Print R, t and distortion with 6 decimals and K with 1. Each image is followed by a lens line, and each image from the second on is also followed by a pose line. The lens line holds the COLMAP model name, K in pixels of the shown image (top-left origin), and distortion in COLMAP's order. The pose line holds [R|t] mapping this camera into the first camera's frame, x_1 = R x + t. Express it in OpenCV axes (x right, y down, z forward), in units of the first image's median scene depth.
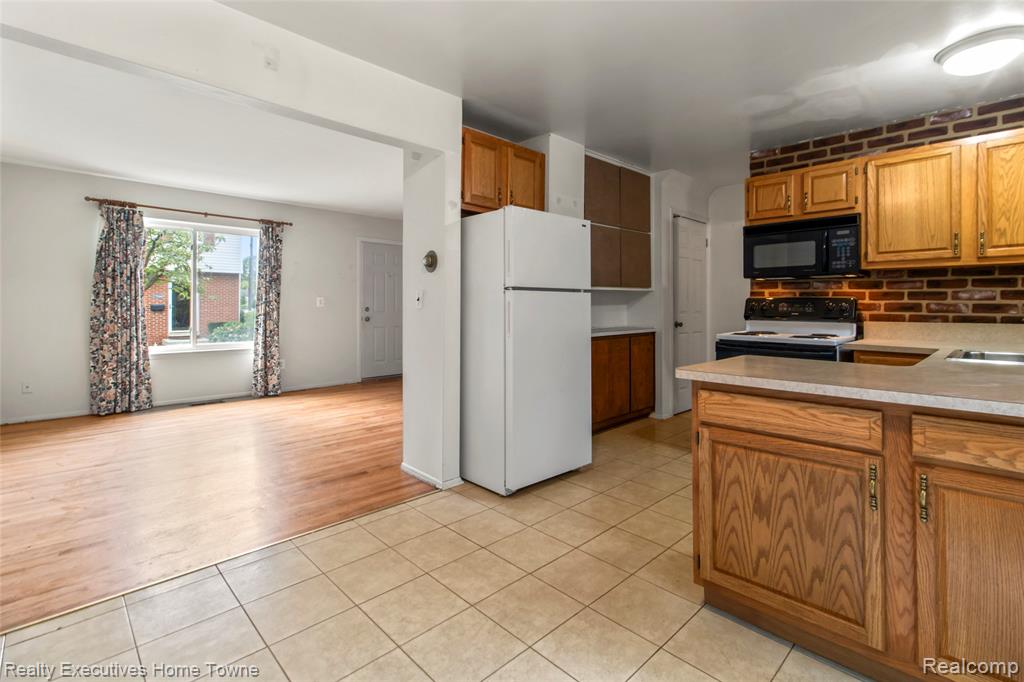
lens RADIAL K [[475.9, 0, 531.1], [0, 475.9, 301.7], [0, 0, 1]] dist [0.007689, -0.000705]
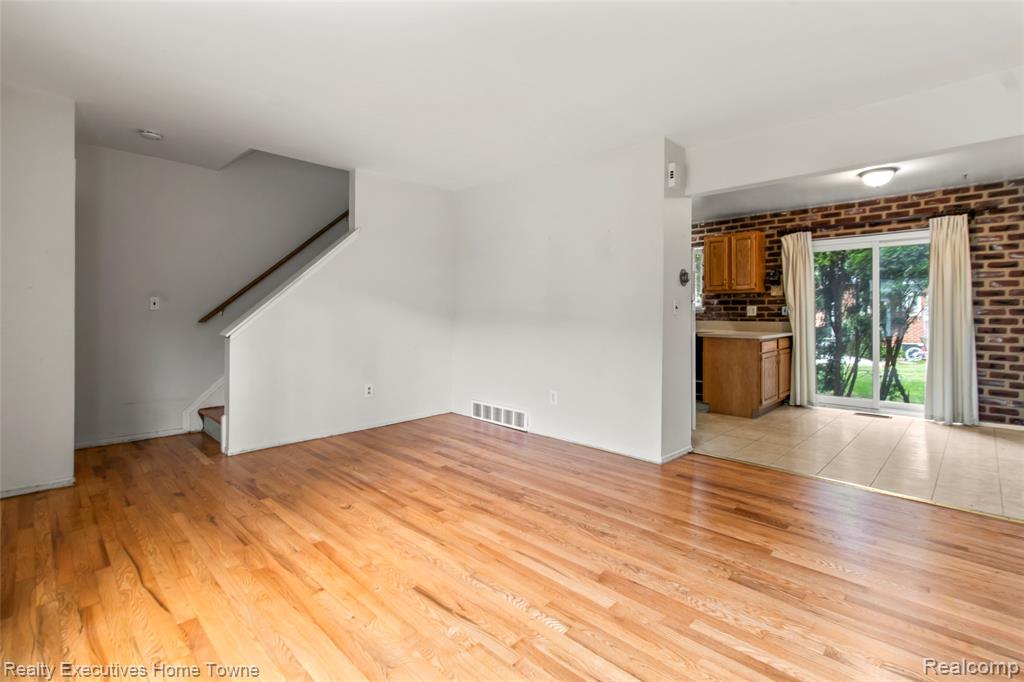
lens RADIAL K [[475.9, 0, 531.9], [0, 475.9, 310.0], [0, 0, 1]] dist [0.007689, -0.000705]
pose [[-0.029955, 0.005261, 0.999537, -1.117536], [-0.015004, 0.999871, -0.005712, 0.011970], [-0.999439, -0.015168, -0.029872, 1.107889]]
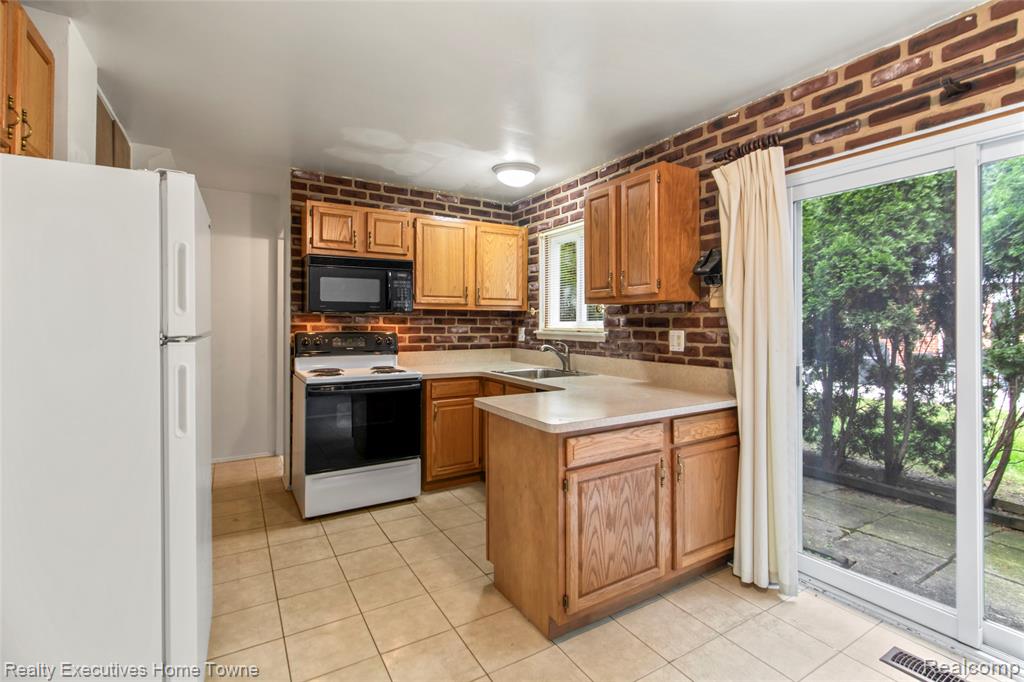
lens RADIAL K [[475.9, 0, 525.5], [0, 475.9, 320.1], [0, 0, 1]] dist [0.007689, -0.000705]
pose [[0.232783, 0.001421, 0.972528, -0.313123], [-0.010205, 0.999947, 0.000981, -0.036233], [-0.972475, -0.010154, 0.232785, 0.376599]]
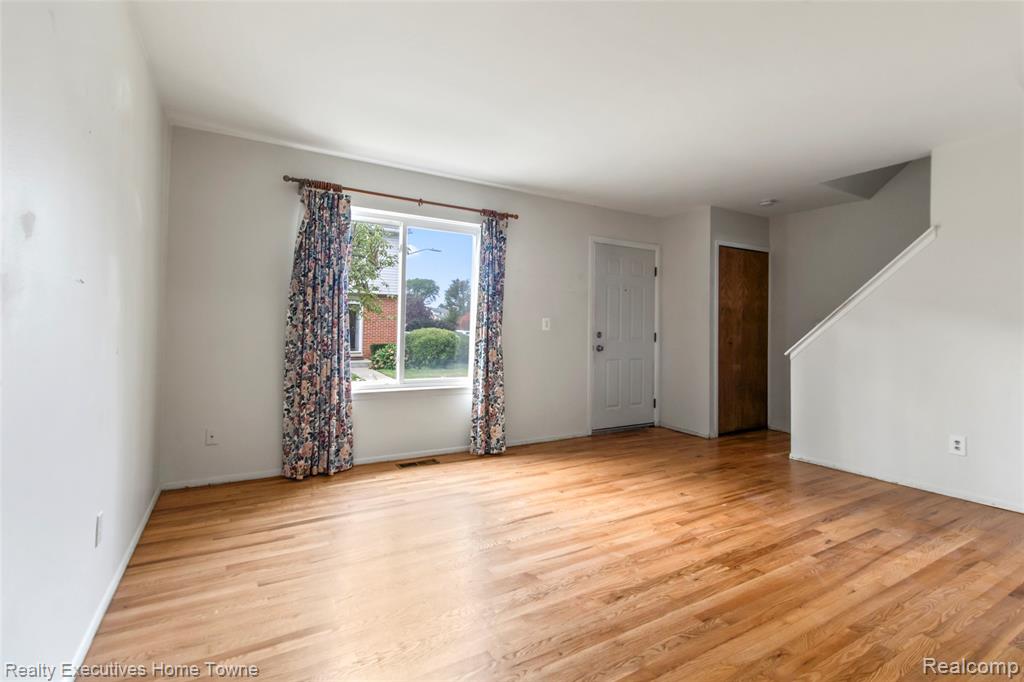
lens RADIAL K [[475.9, 0, 539.8], [0, 475.9, 315.5], [0, 0, 1]] dist [0.007689, -0.000705]
pose [[0.974756, 0.006220, -0.223184, -0.486413], [-0.011239, 0.999712, -0.021227, 0.005396], [0.222988, 0.023200, 0.974545, 0.481946]]
